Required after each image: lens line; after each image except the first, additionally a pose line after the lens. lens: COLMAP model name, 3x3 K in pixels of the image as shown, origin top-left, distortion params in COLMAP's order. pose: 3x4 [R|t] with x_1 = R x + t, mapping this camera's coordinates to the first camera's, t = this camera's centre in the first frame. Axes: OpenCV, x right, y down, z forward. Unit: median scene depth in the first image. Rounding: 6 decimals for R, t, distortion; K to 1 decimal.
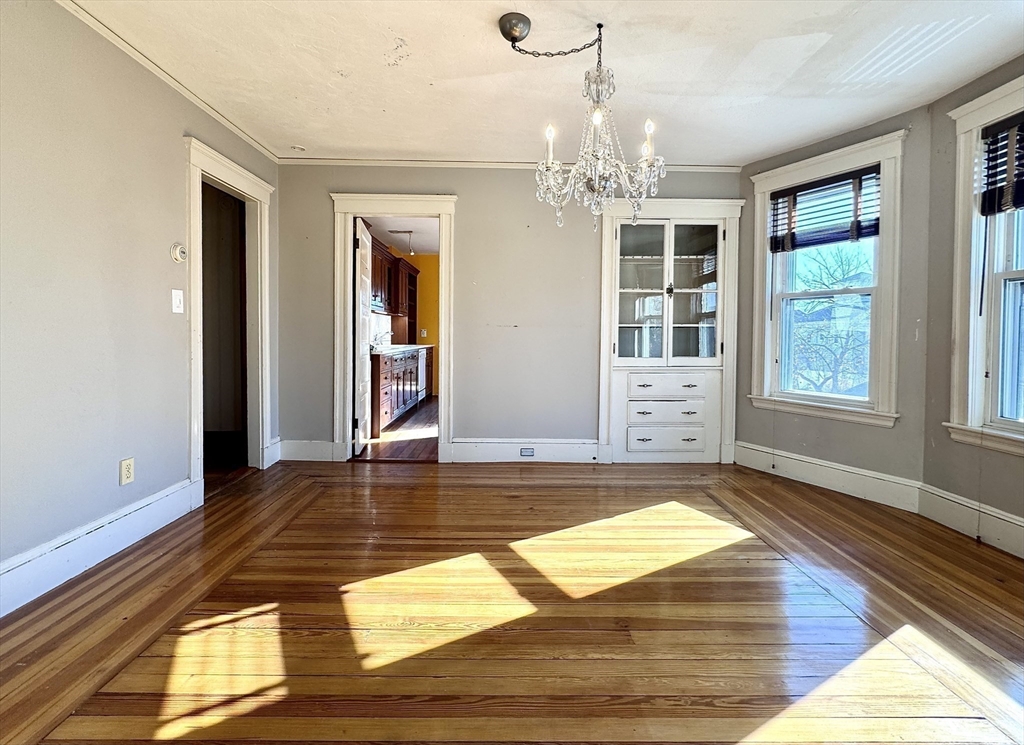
lens RADIAL K [[479.8, 0, 511.0], [0, 479.8, 345.7], [0, 0, 1]] dist [0.000404, 0.000016]
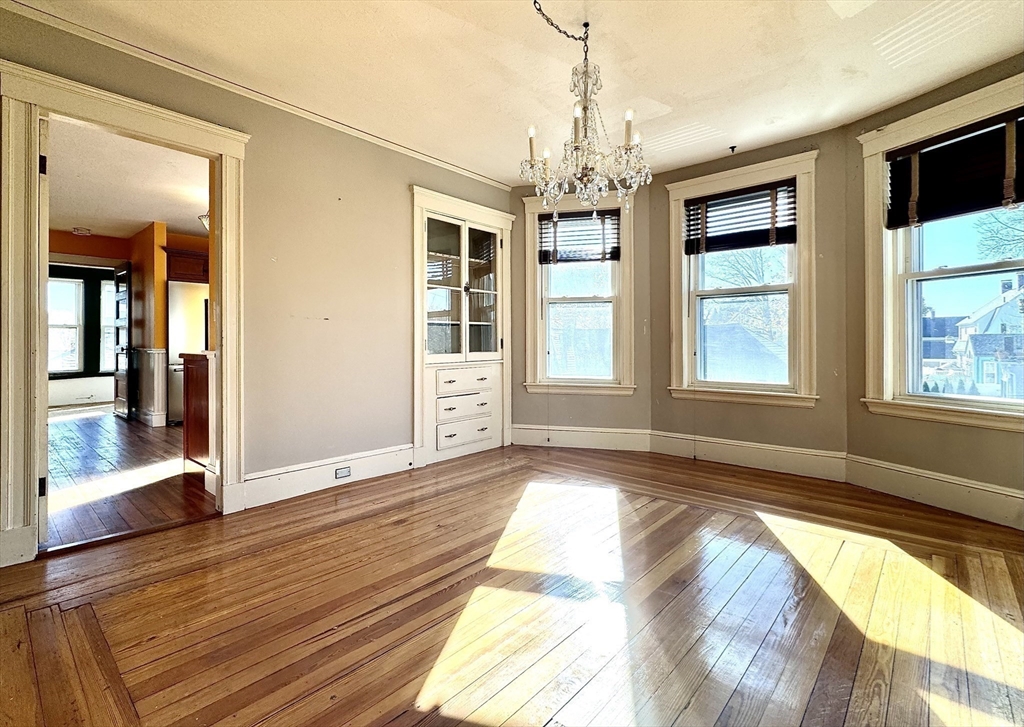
lens RADIAL K [[473.5, 0, 500.0], [0, 473.5, 342.4], [0, 0, 1]] dist [-0.002237, -0.000412]
pose [[0.679256, -0.007599, 0.733862, -0.395595], [0.025228, 0.999597, -0.013000, 0.017353], [-0.733467, 0.027344, 0.679174, 0.260326]]
